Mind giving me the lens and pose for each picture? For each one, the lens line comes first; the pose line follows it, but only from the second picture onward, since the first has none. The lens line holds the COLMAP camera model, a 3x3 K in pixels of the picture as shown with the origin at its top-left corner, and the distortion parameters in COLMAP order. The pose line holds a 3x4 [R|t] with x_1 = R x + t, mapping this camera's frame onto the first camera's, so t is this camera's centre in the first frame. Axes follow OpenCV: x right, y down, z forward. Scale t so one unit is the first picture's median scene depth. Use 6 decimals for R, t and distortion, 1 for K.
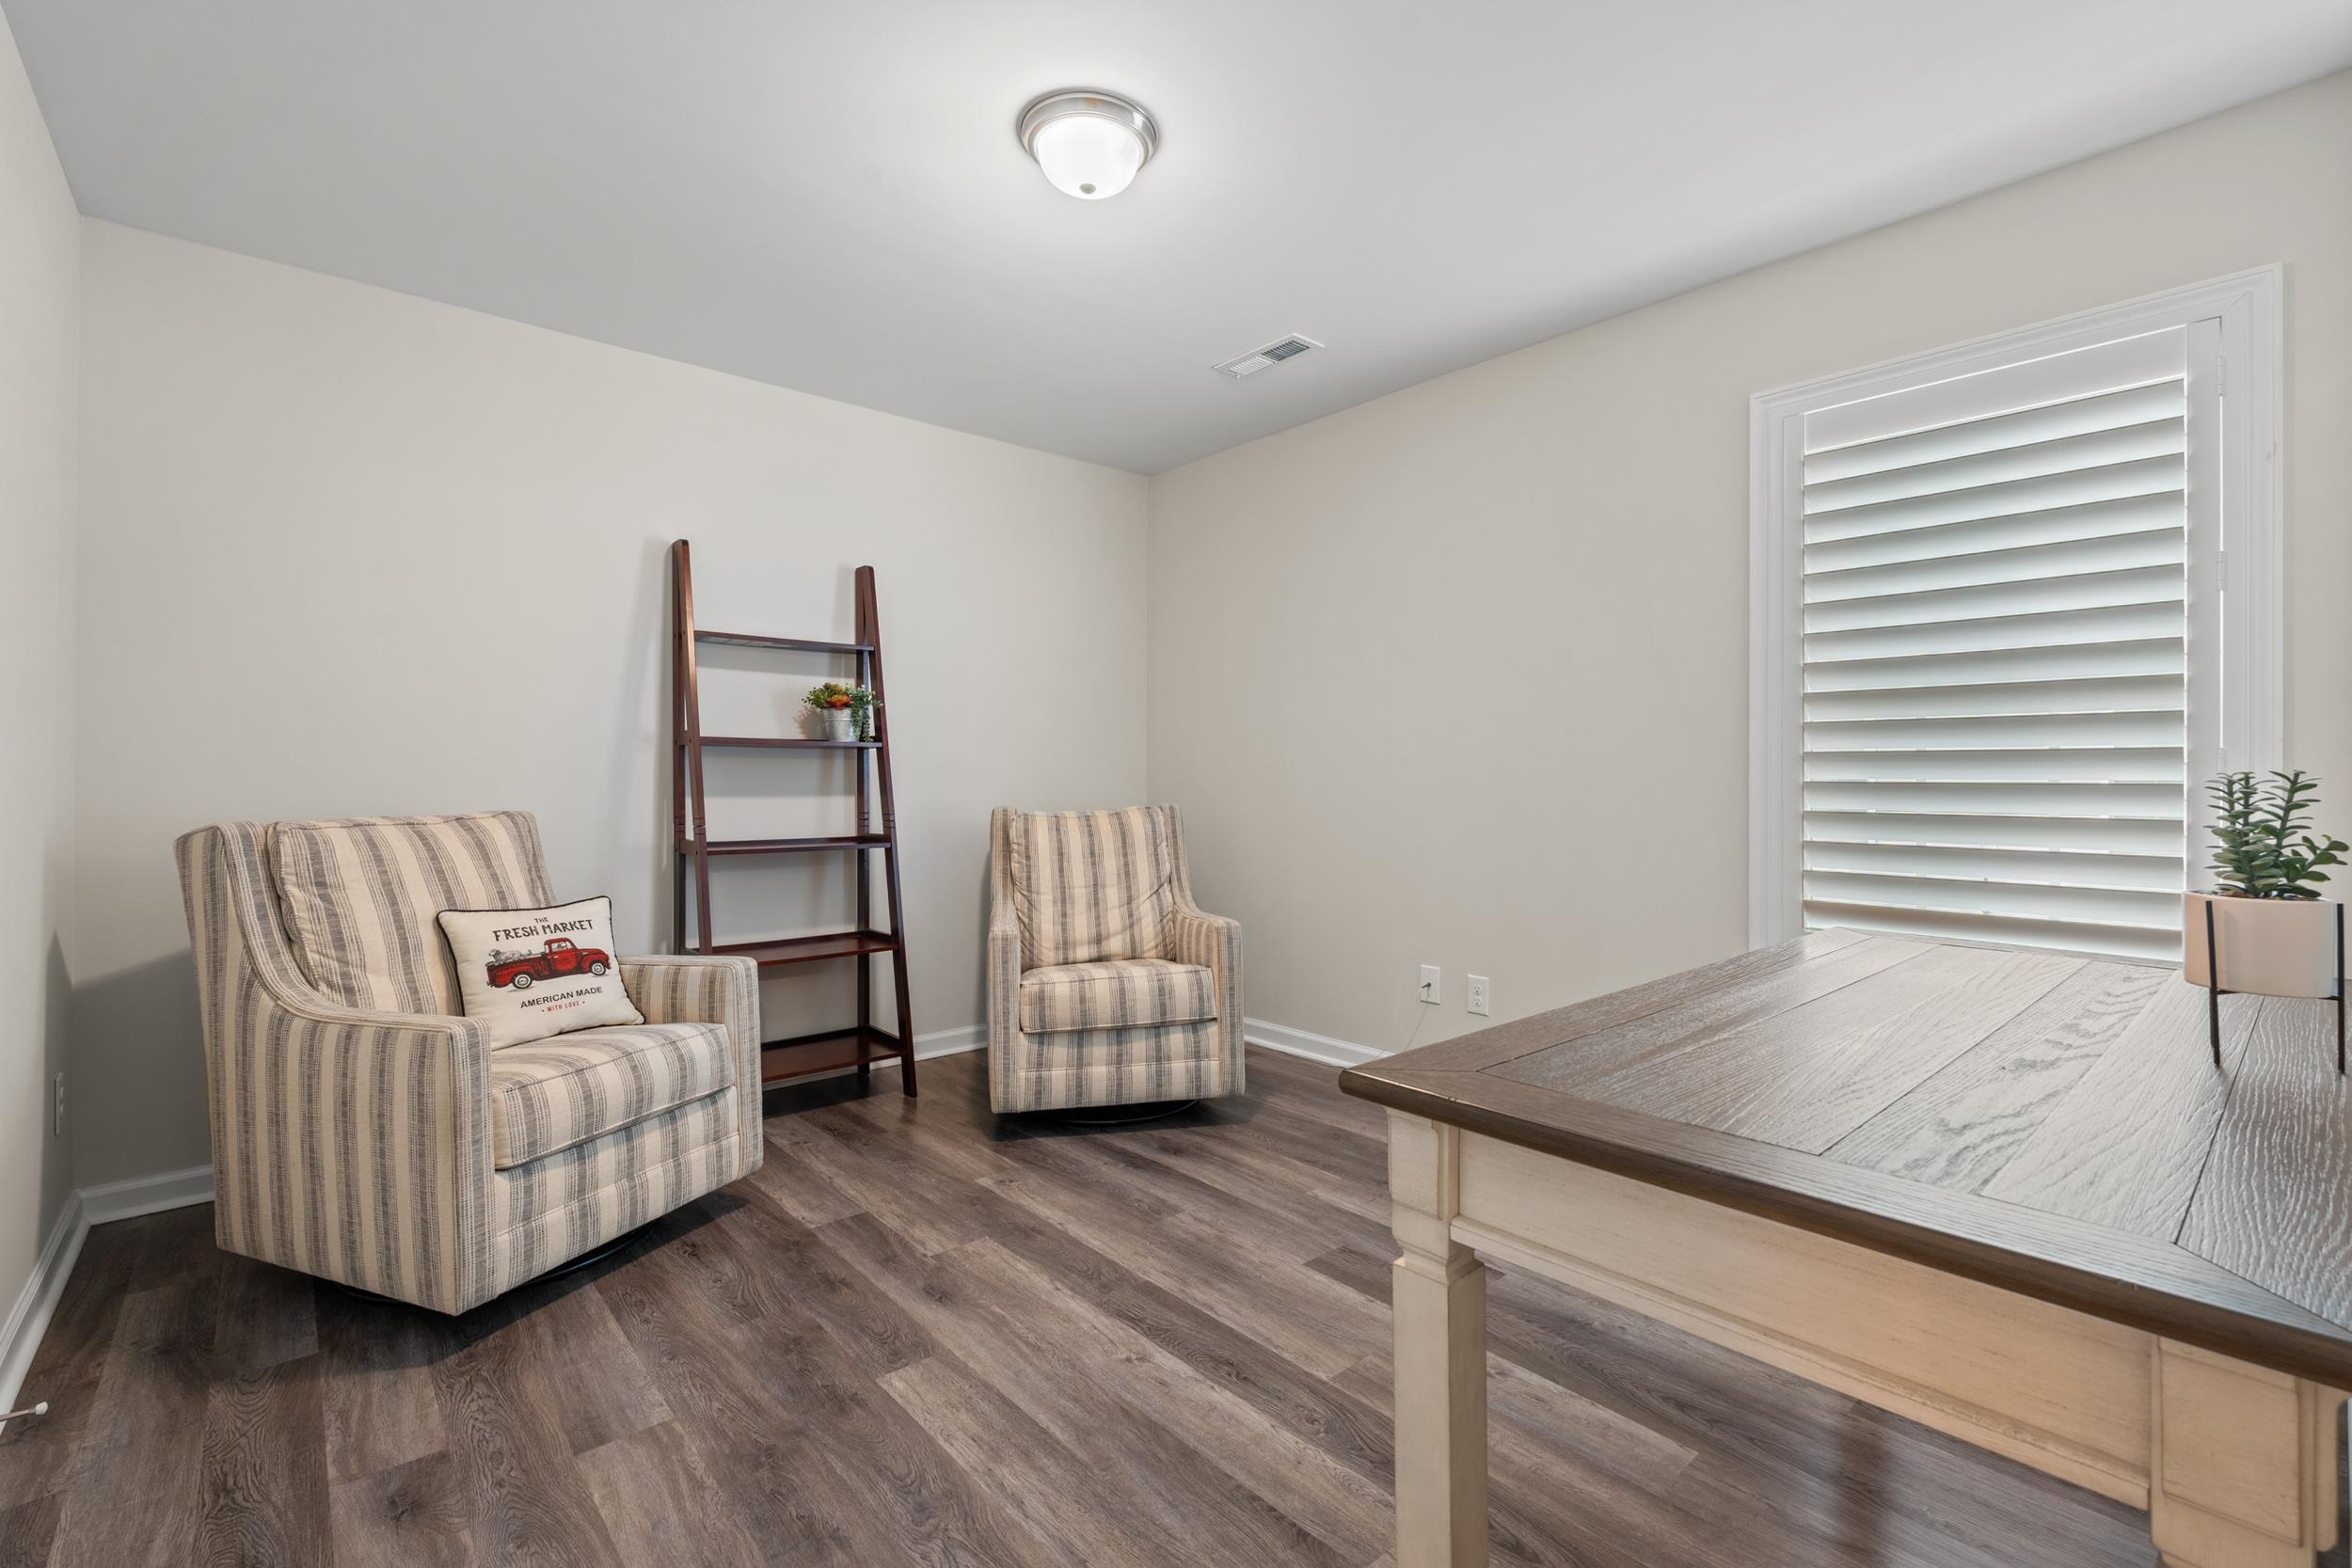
lens RADIAL K [[1029.2, 0, 1178.7], [0, 1029.2, 788.4], [0, 0, 1]] dist [0.002087, -0.000014]
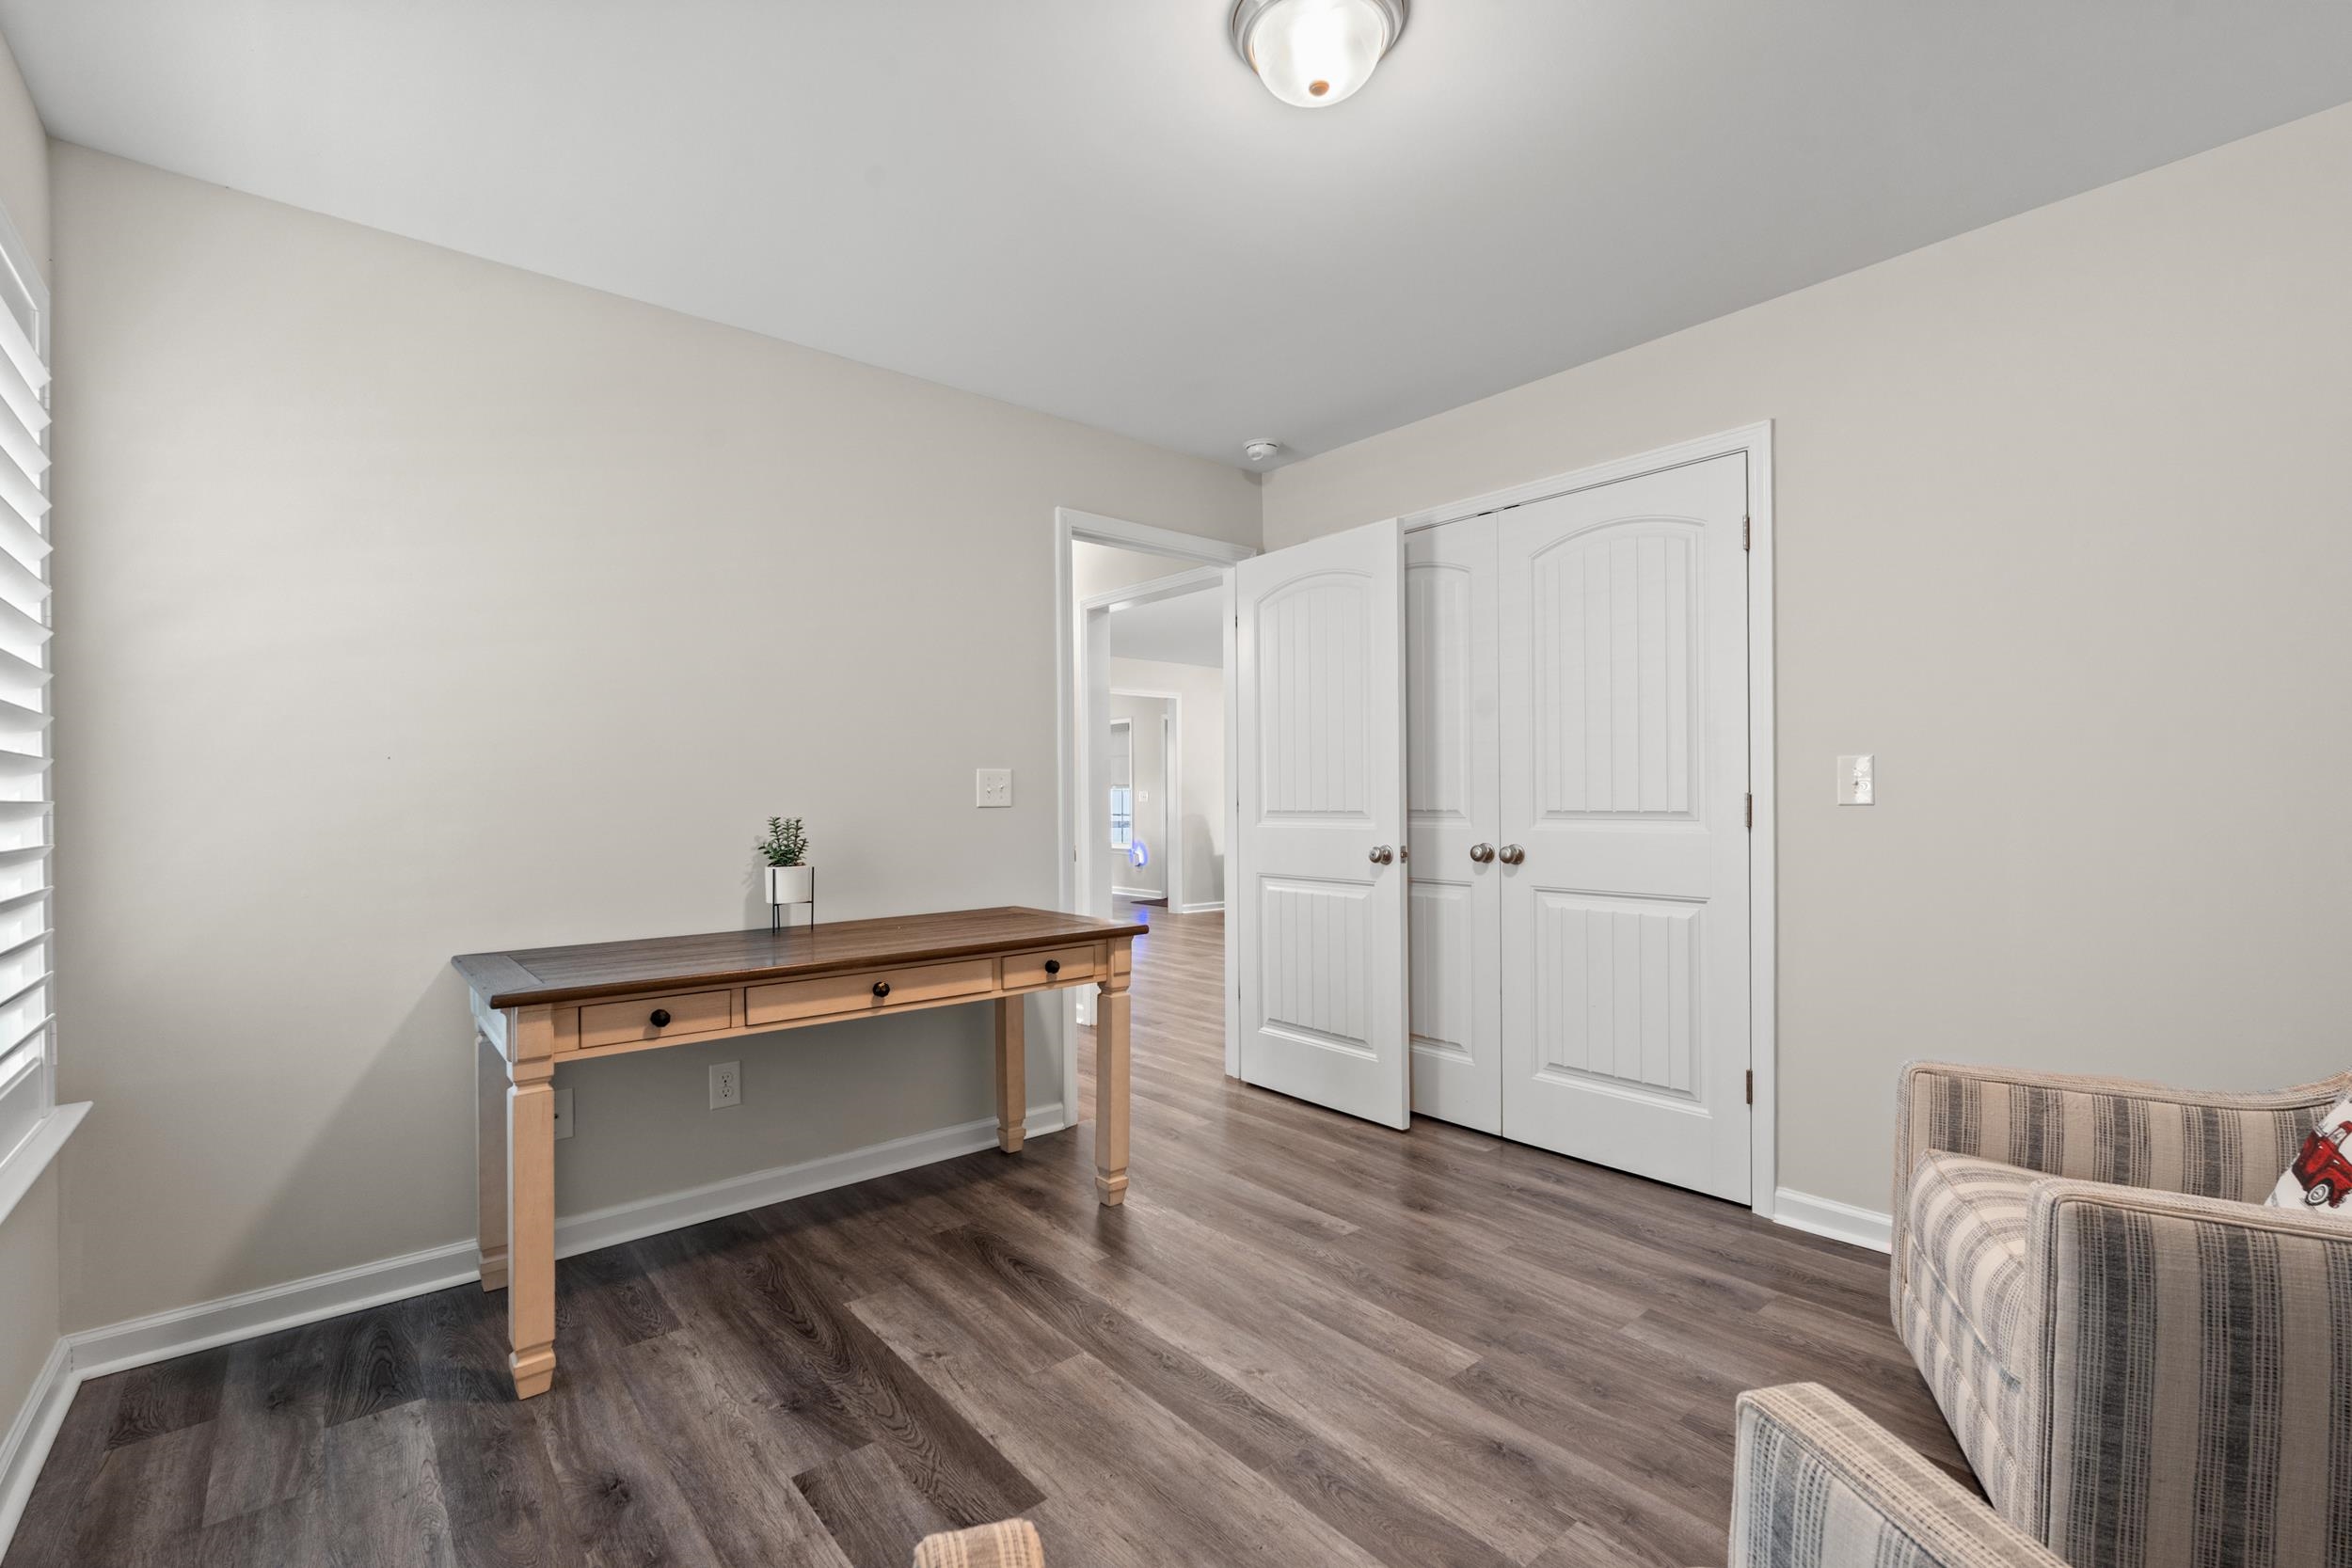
lens RADIAL K [[1029.2, 0, 1172.2], [0, 1029.2, 797.7], [0, 0, 1]] dist [0.002087, -0.000014]
pose [[-0.999503, 0.009923, 0.029914, 0.005465], [0.010289, 0.999874, 0.012115, -0.051678], [-0.029790, 0.012417, -0.999479, 2.057706]]
